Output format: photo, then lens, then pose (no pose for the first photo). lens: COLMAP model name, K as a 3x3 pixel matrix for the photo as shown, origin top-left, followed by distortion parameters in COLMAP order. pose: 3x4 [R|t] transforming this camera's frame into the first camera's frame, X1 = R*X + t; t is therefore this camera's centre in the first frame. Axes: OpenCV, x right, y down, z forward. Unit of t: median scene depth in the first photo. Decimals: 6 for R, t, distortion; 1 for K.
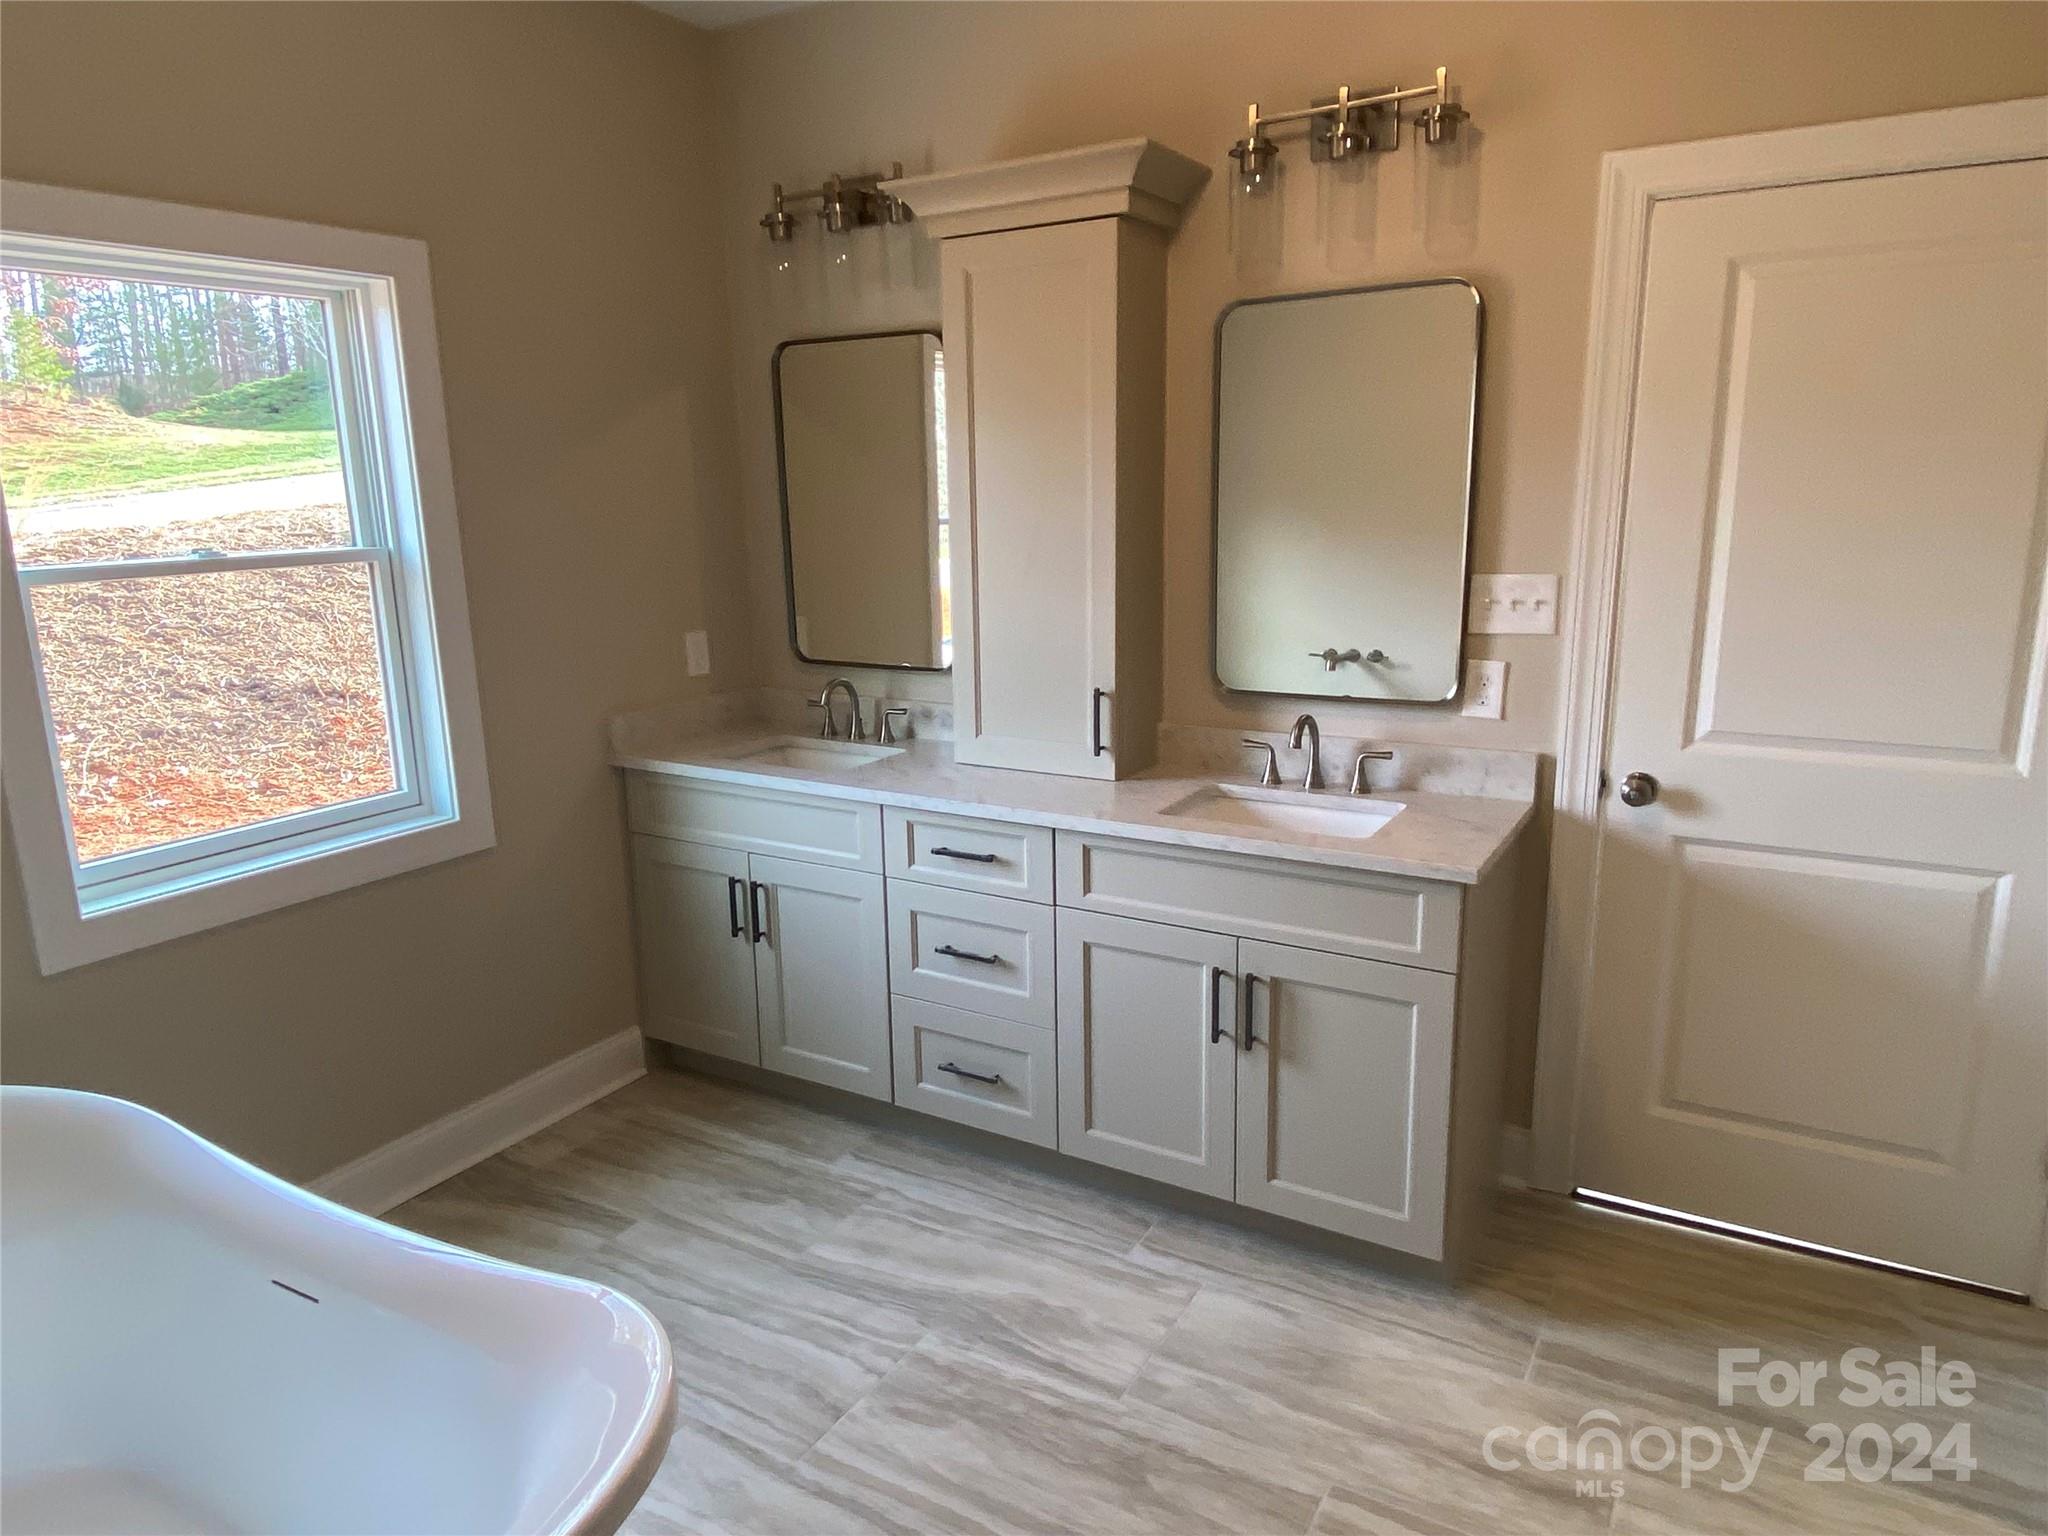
lens RADIAL K [[1308.0, 0, 1022.4], [0, 1308.0, 770.8], [0, 0, 1]] dist [0.036185, -0.029433]
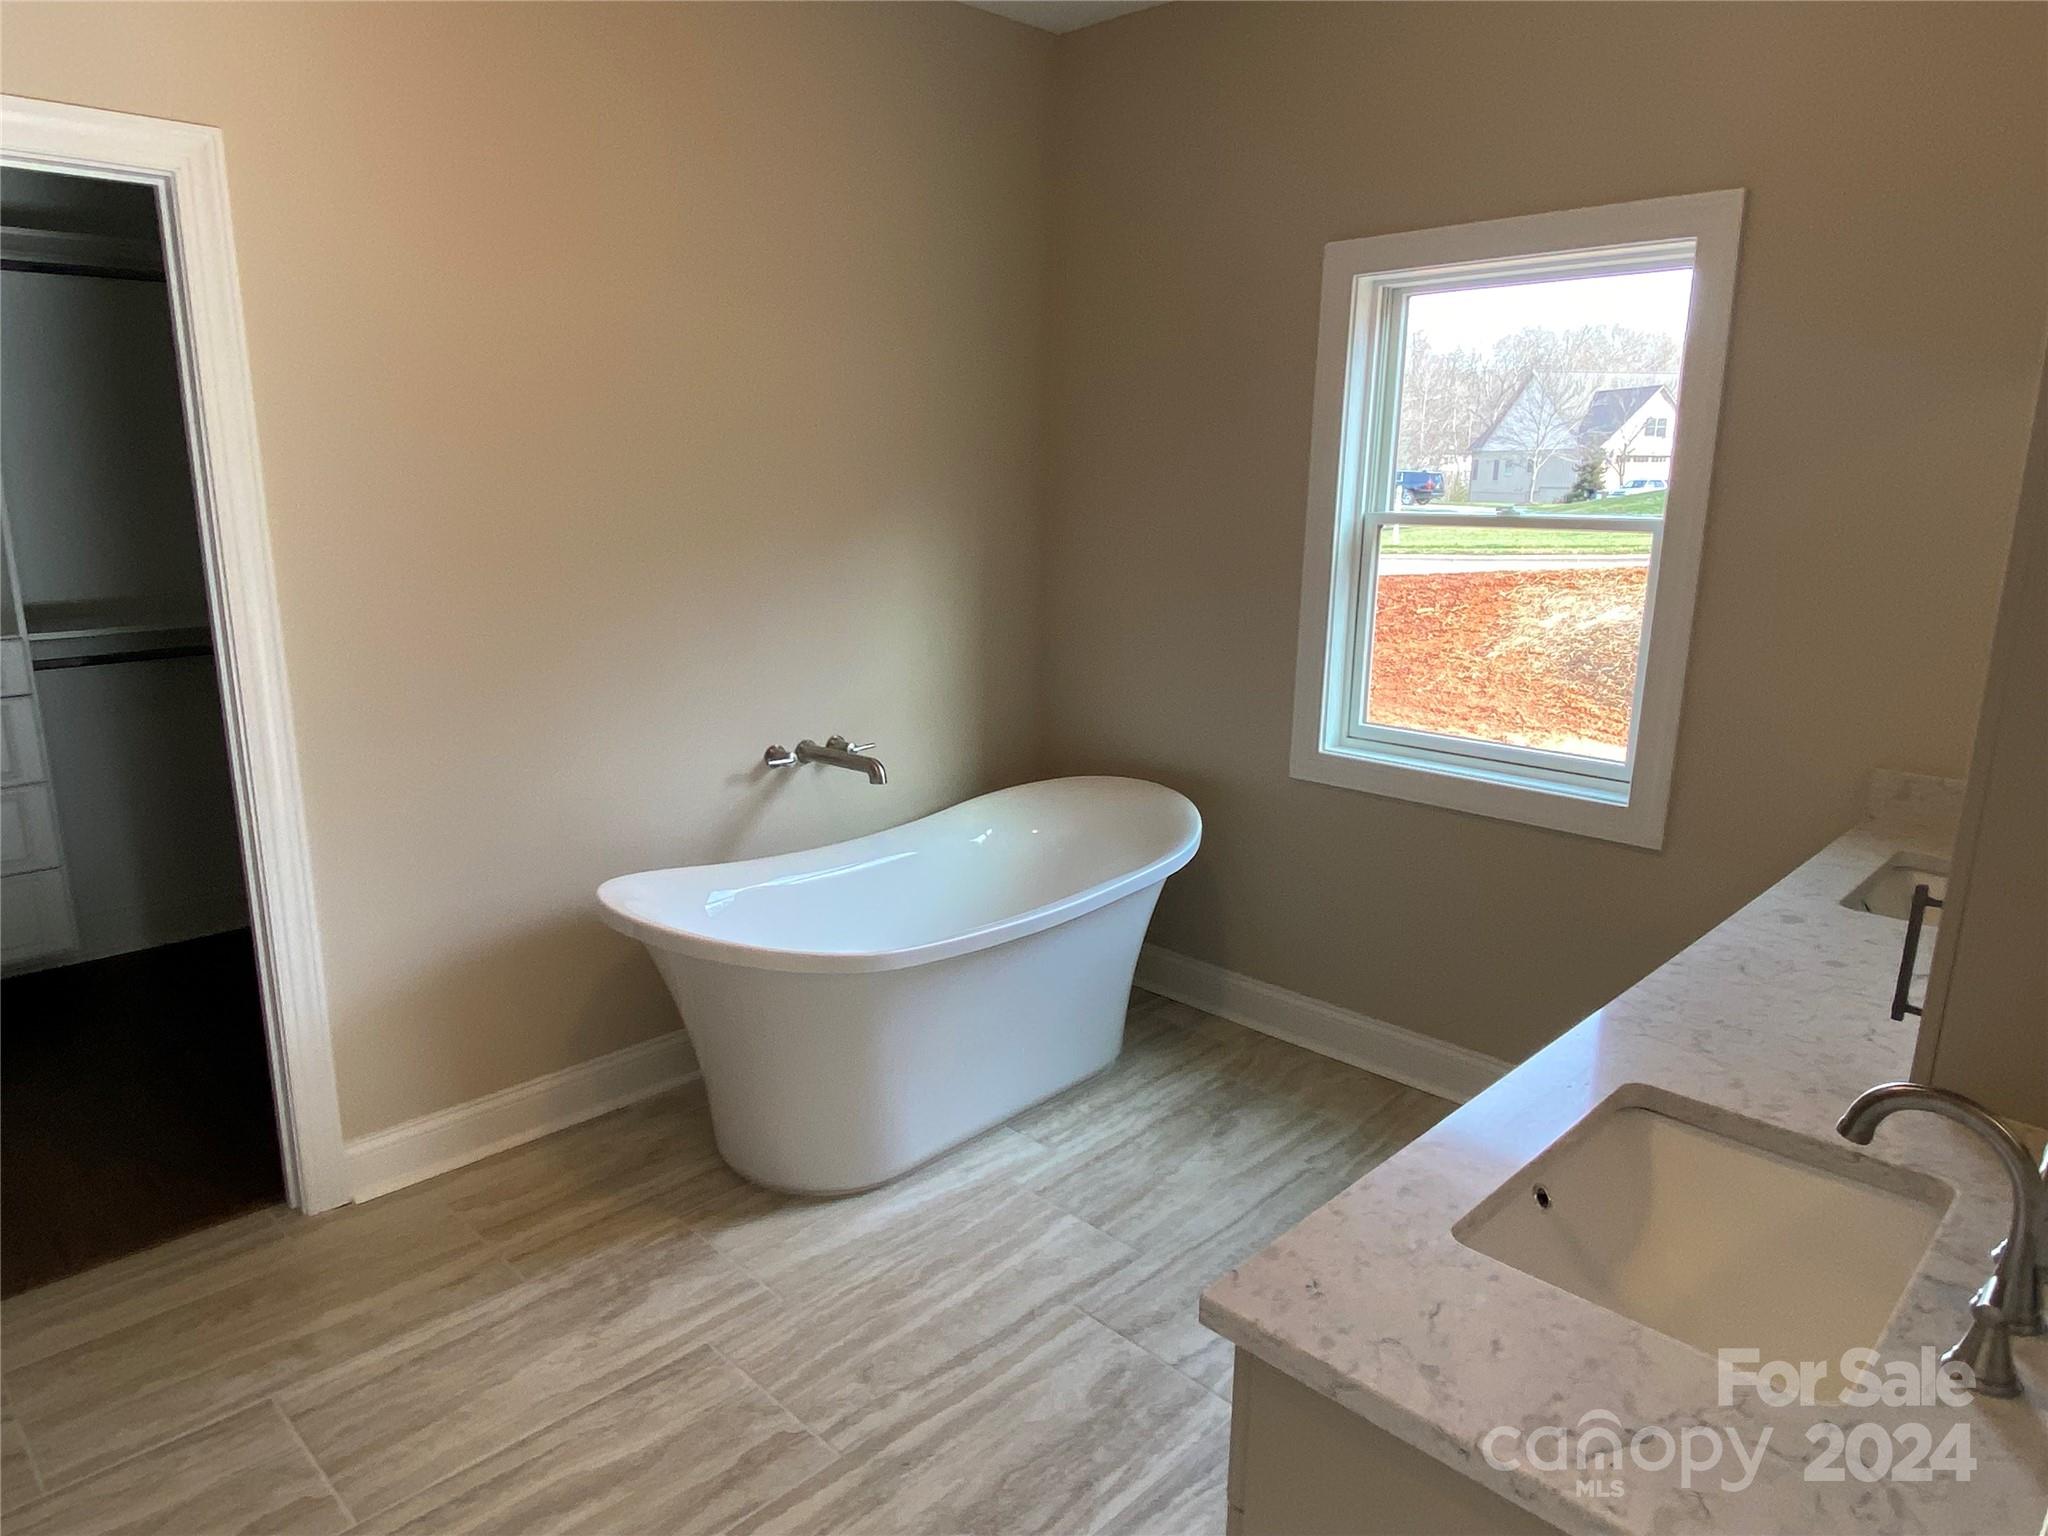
lens RADIAL K [[1308.0, 0, 1019.3], [0, 1308.0, 767.3], [0, 0, 1]] dist [0.036185, -0.029433]
pose [[-0.242467, 0.237136, -0.940732, 0.798689], [-0.216710, 0.931927, 0.290772, -0.234554], [0.945646, 0.274368, -0.174571, 1.014198]]
